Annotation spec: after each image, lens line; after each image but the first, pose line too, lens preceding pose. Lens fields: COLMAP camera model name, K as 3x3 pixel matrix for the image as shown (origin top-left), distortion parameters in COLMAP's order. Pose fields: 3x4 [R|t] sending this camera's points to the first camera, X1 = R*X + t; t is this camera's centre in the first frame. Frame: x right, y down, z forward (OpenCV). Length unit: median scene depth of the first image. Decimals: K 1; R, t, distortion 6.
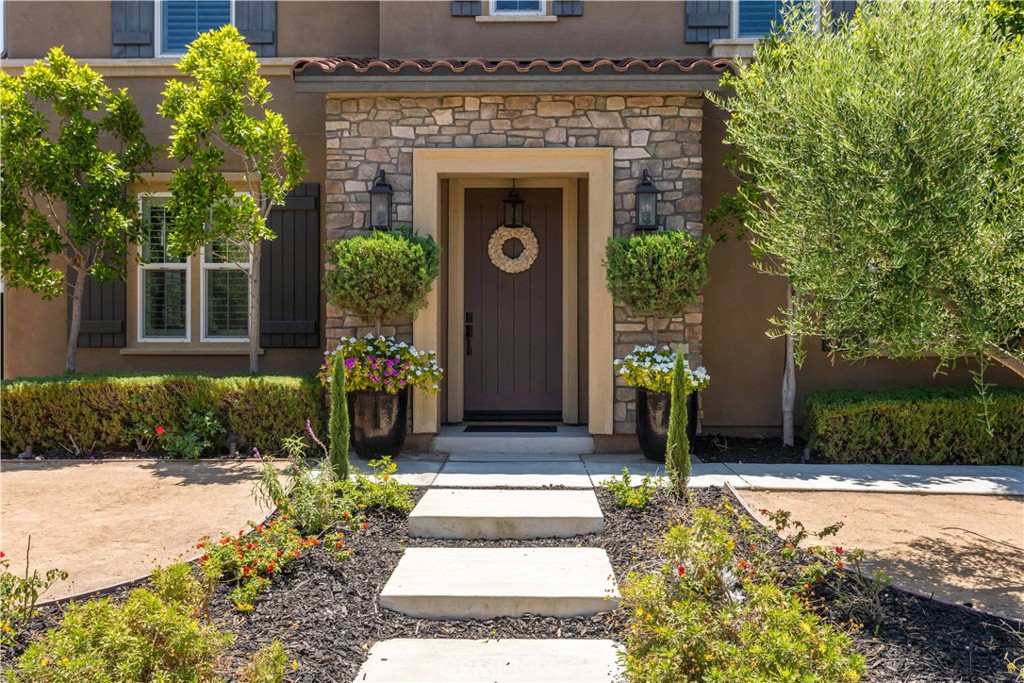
lens RADIAL K [[948.0, 0, 512.1], [0, 948.0, 342.3], [0, 0, 1]] dist [0.007191, 0.002622]
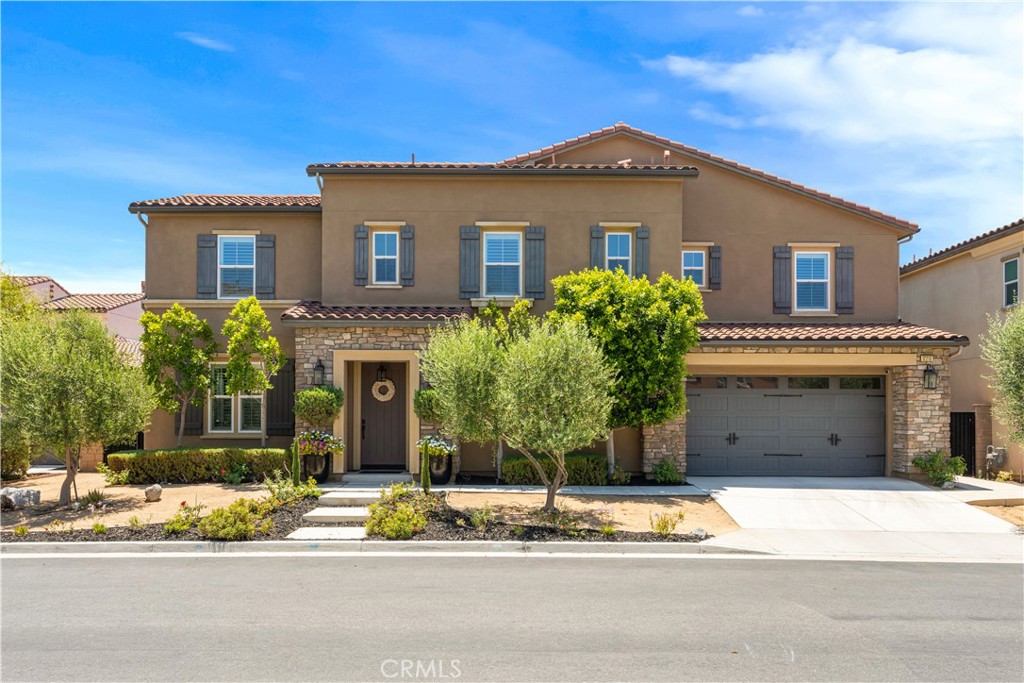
lens RADIAL K [[808.0, 0, 512.4], [0, 808.0, 421.2], [0, 0, 1]] dist [-0.000026, 0.001859]
pose [[0.999532, 0.001206, 0.030565, 0.271888], [-0.001130, 0.999996, -0.002517, -0.026216], [-0.030568, 0.002482, 0.999530, -0.980324]]
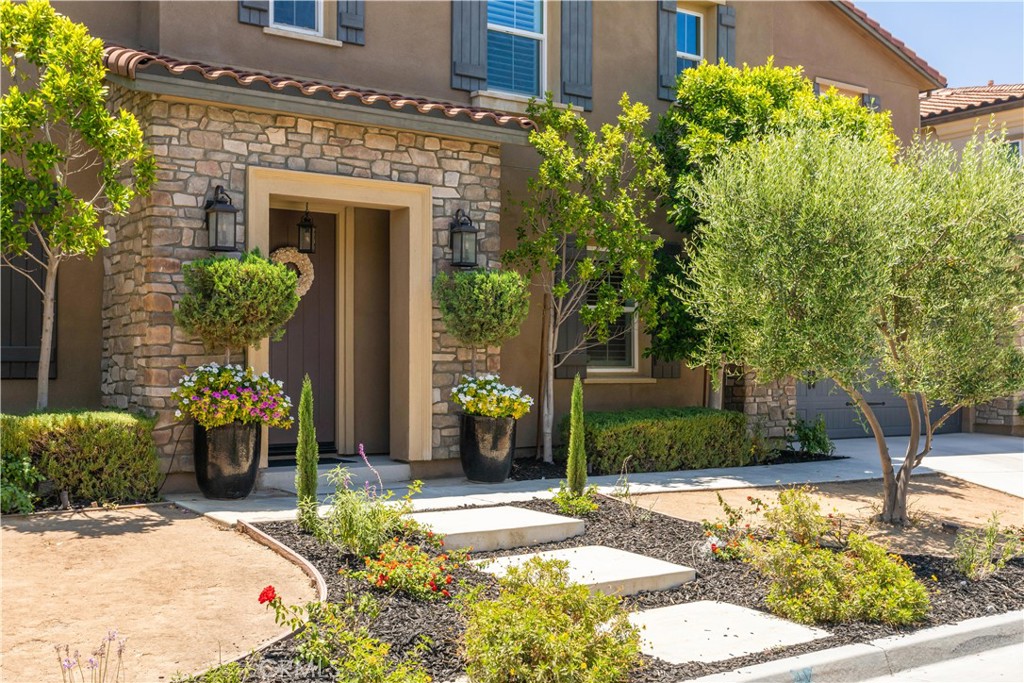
lens RADIAL K [[1134.3, 0, 509.4], [0, 1134.3, 344.7], [0, 0, 1]] dist [0.012284, -0.013475]
pose [[0.803765, 0.011662, 0.594832, -0.563824], [0.001482, 0.999766, -0.021604, -0.002551], [-0.594945, 0.018246, 0.803559, -0.054261]]
